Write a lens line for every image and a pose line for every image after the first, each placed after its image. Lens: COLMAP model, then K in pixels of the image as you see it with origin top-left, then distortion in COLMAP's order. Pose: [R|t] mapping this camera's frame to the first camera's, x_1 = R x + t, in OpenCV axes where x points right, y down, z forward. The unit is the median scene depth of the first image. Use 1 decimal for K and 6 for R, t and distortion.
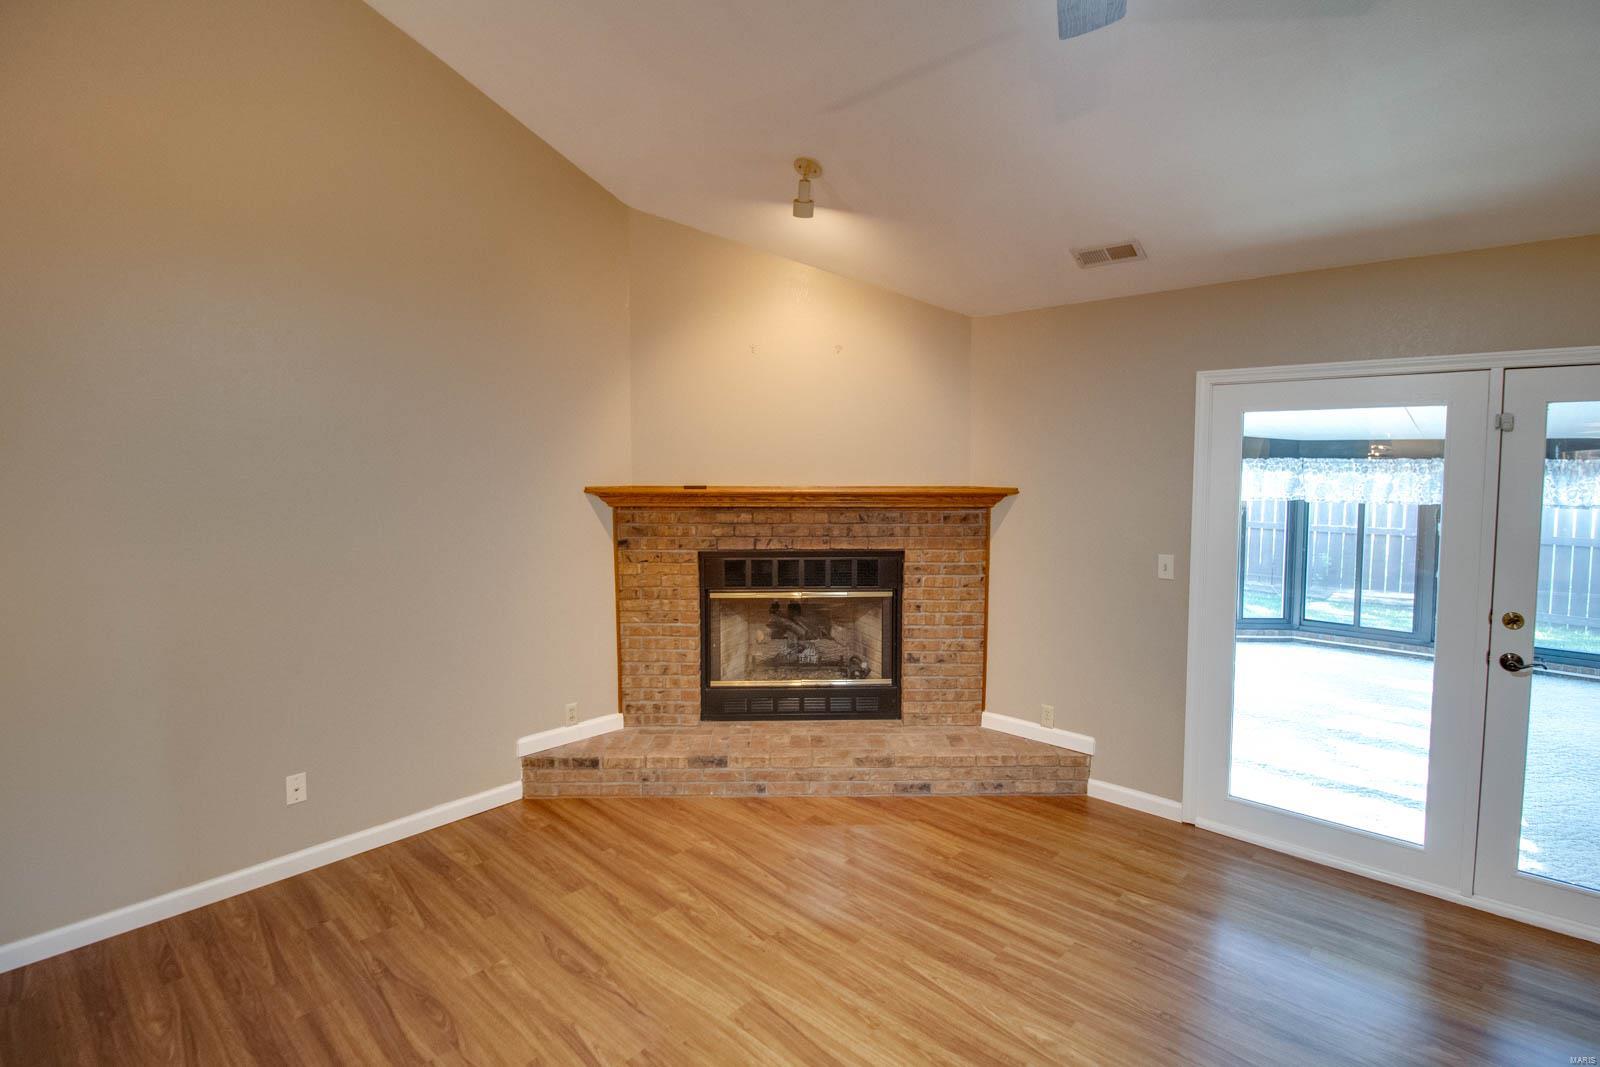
lens RADIAL K [[759.8, 0, 824.9], [0, 759.8, 503.1], [0, 0, 1]] dist [-0.018625, -0.000716]
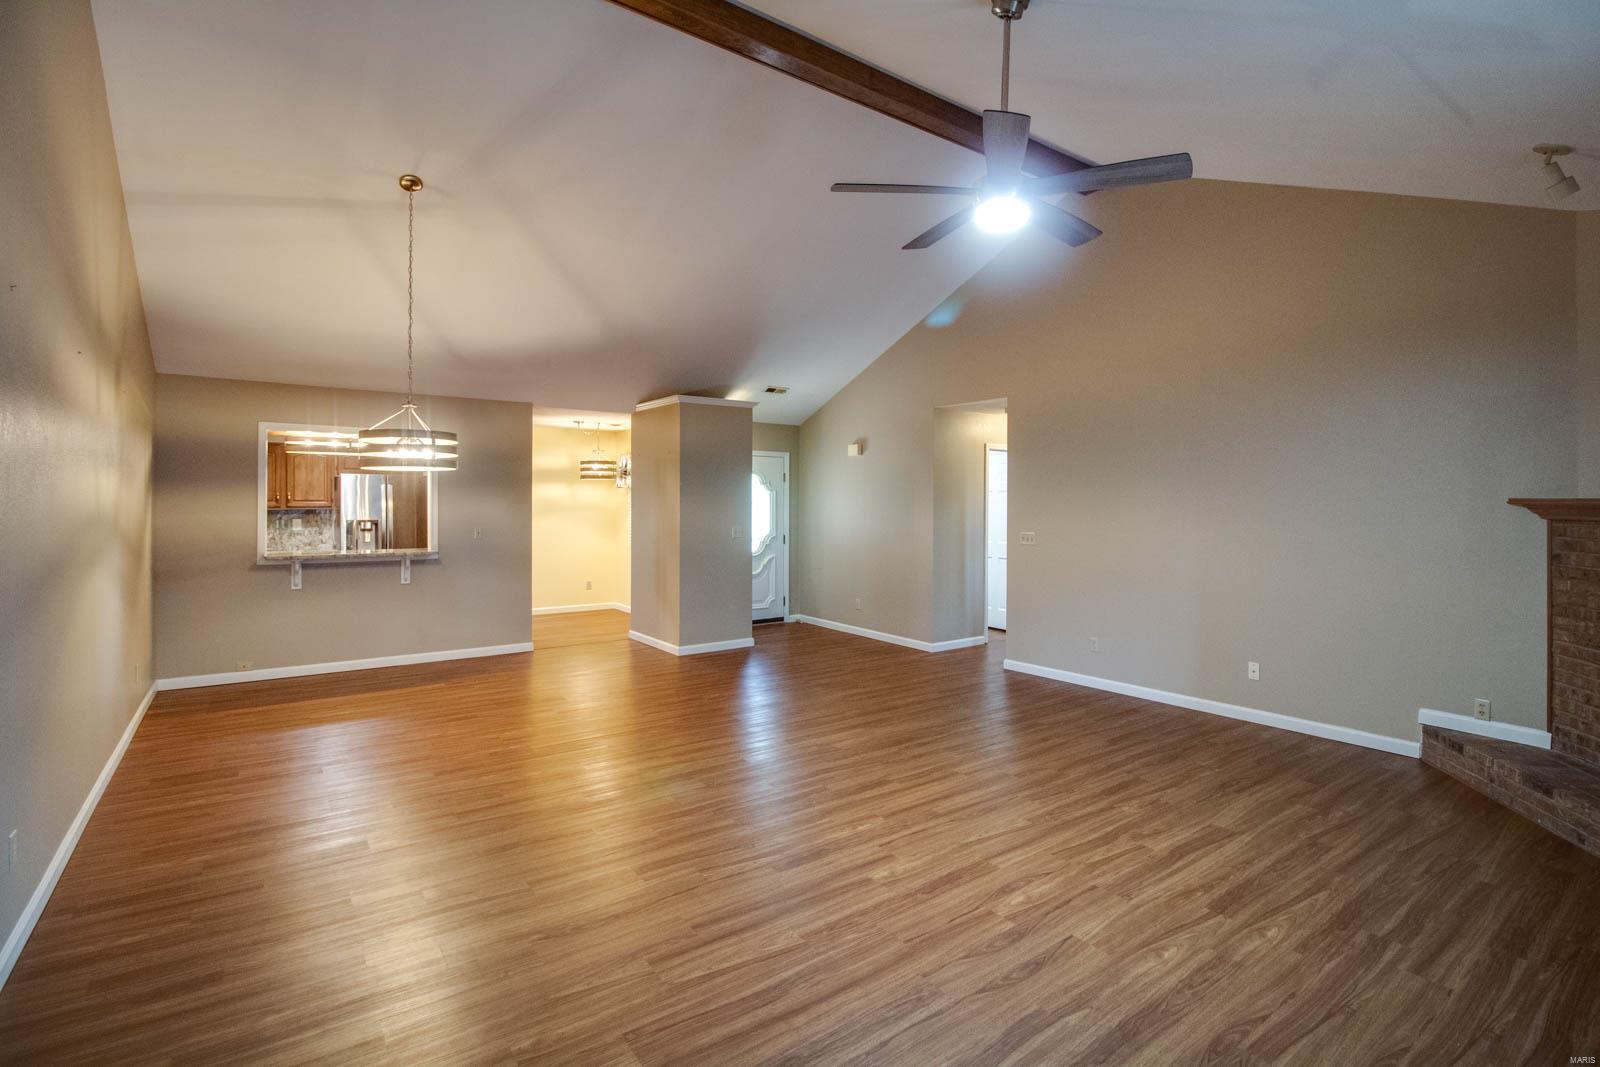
lens RADIAL K [[759.8, 0, 824.9], [0, 759.8, 503.1], [0, 0, 1]] dist [-0.018625, -0.000716]
pose [[-0.197989, -0.000103, -0.980204, 0.933733], [-0.057099, 0.998303, 0.011428, 0.028736], [0.978540, 0.058231, -0.197659, 0.290486]]
